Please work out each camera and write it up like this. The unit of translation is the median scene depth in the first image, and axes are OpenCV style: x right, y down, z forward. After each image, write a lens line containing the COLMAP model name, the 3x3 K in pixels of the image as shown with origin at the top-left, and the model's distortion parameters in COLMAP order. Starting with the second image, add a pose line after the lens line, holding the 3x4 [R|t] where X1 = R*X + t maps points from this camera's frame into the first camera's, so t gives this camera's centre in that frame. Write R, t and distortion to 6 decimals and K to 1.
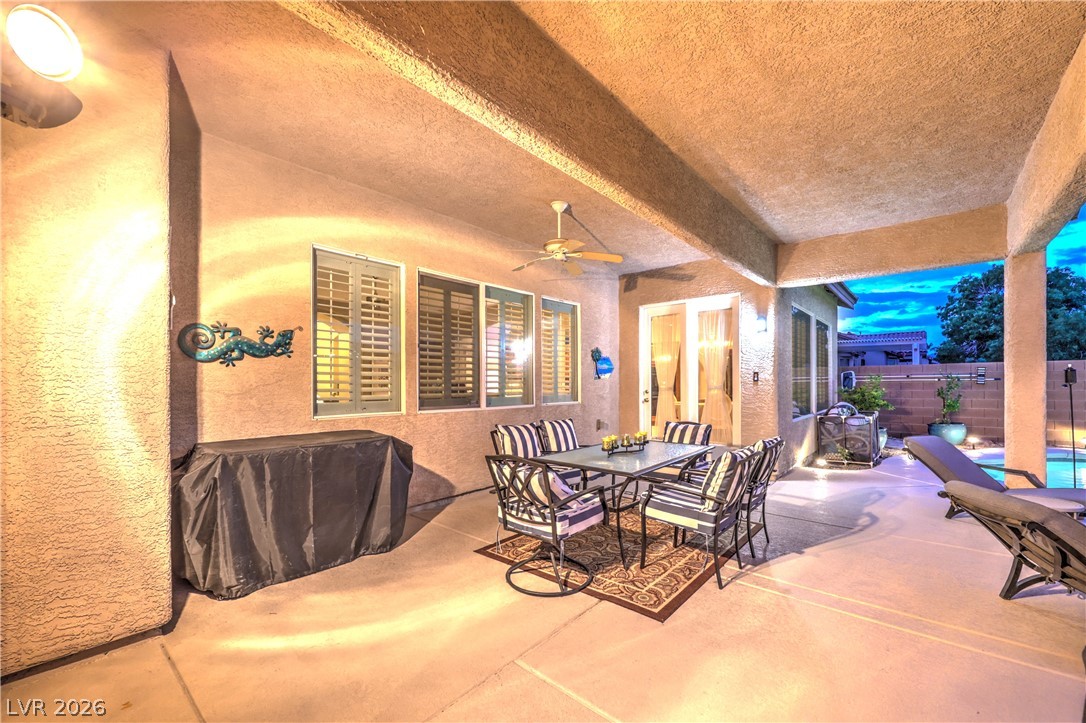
lens RADIAL K [[445.7, 0, 551.6], [0, 445.7, 382.1], [0, 0, 1]] dist [-0.000509, 0.000037]
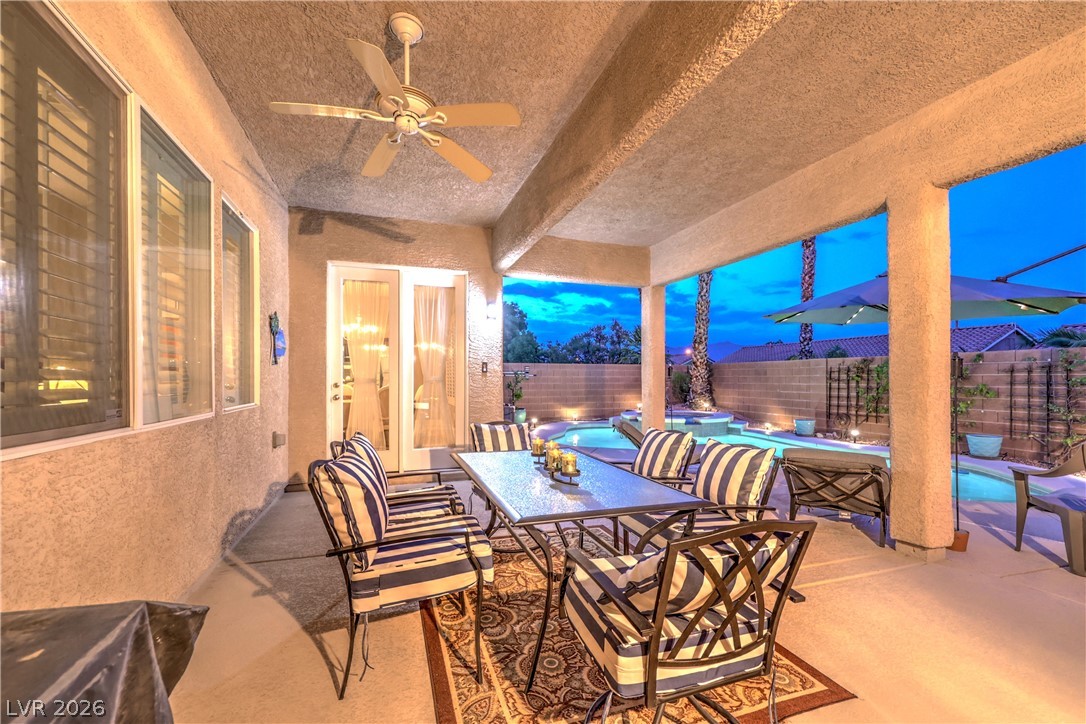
lens RADIAL K [[438.6, 0, 543.9], [0, 438.6, 379.2], [0, 0, 1]] dist [0.003958, 0.000131]
pose [[0.509088, 0.005816, 0.860695, -0.253384], [-0.006781, 0.999973, -0.002746, 0.013695], [-0.860688, -0.004438, 0.509114, 0.438507]]
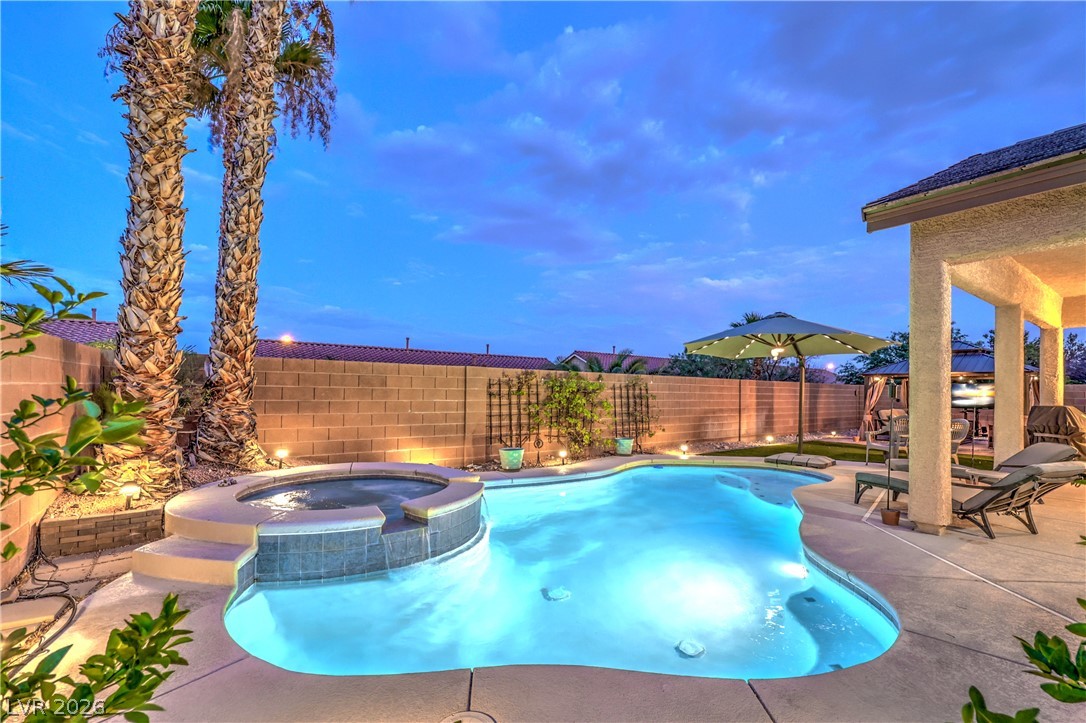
lens RADIAL K [[454.6, 0, 545.3], [0, 454.6, 382.5], [0, 0, 1]] dist [-0.000581, 0.000109]
pose [[-0.966834, -0.001391, 0.255404, 1.212515], [-0.007650, 0.999694, -0.023512, -0.001226], [-0.255293, -0.024686, -0.966549, 1.626325]]
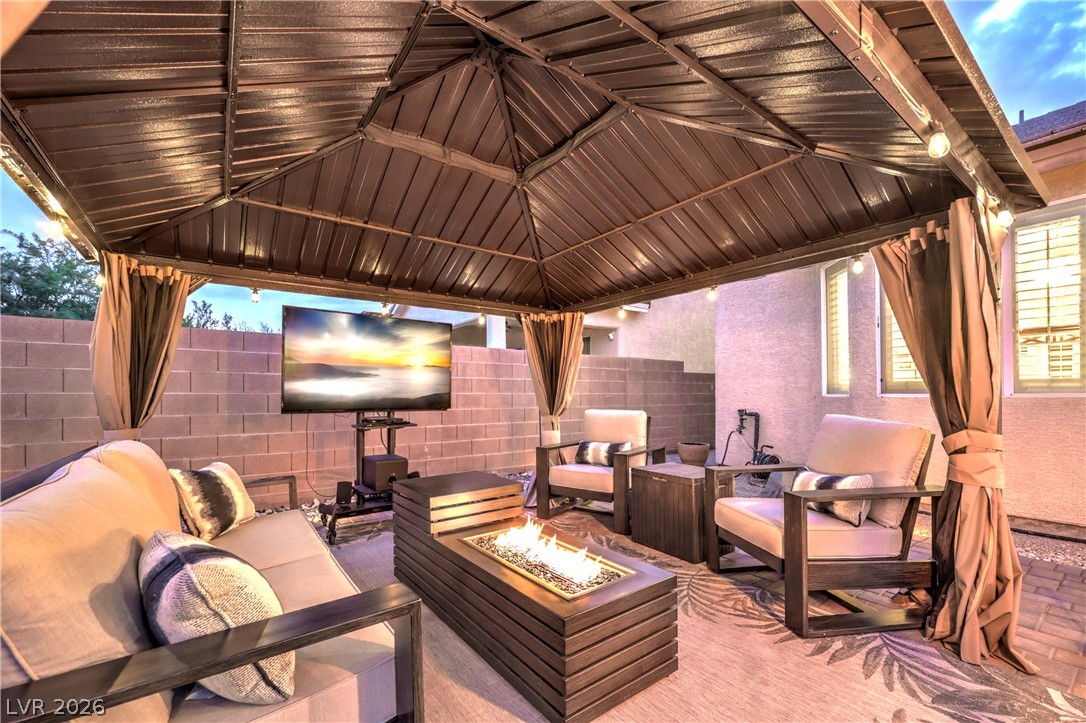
lens RADIAL K [[454.6, 0, 545.3], [0, 454.6, 382.5], [0, 0, 1]] dist [-0.000581, 0.000109]
pose [[-0.230217, -0.021748, -0.972896, 0.287767], [0.009403, 0.999654, -0.024571, 0.036967], [0.973094, -0.014805, -0.229932, -0.752738]]
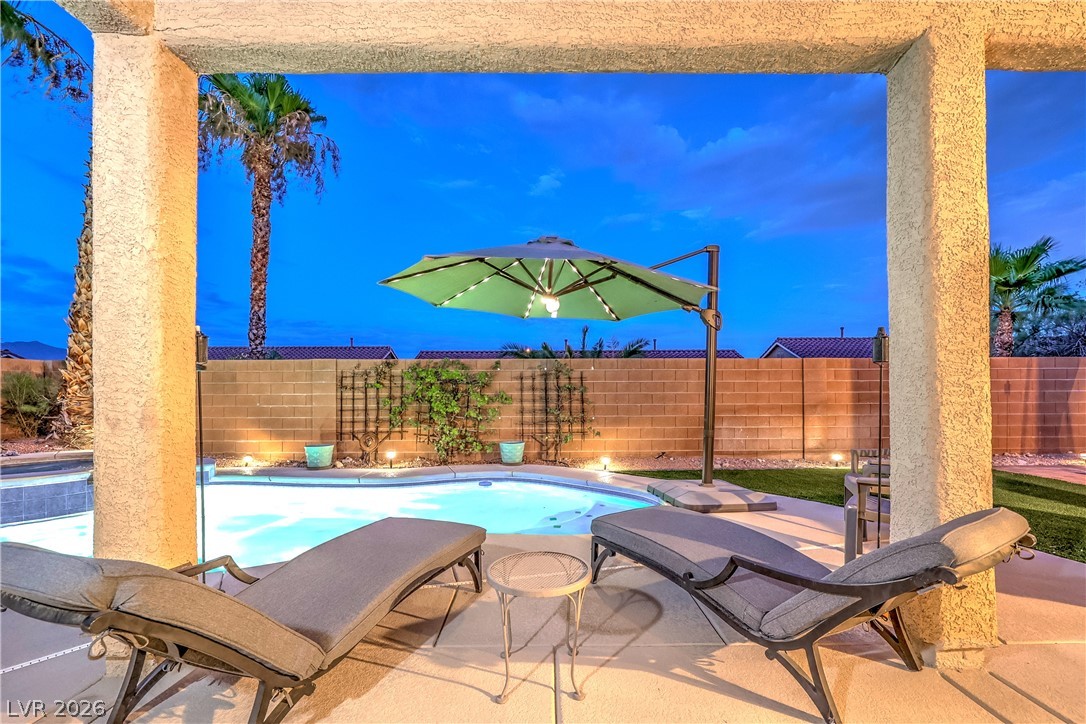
lens RADIAL K [[462.9, 0, 545.2], [0, 462.9, 385.2], [0, 0, 1]] dist [-0.000109, 0.000145]
pose [[-0.649370, 0.024083, 0.760091, 0.349487], [0.006652, 0.999640, -0.025990, 0.034395], [-0.760444, -0.011821, -0.649296, 0.765055]]
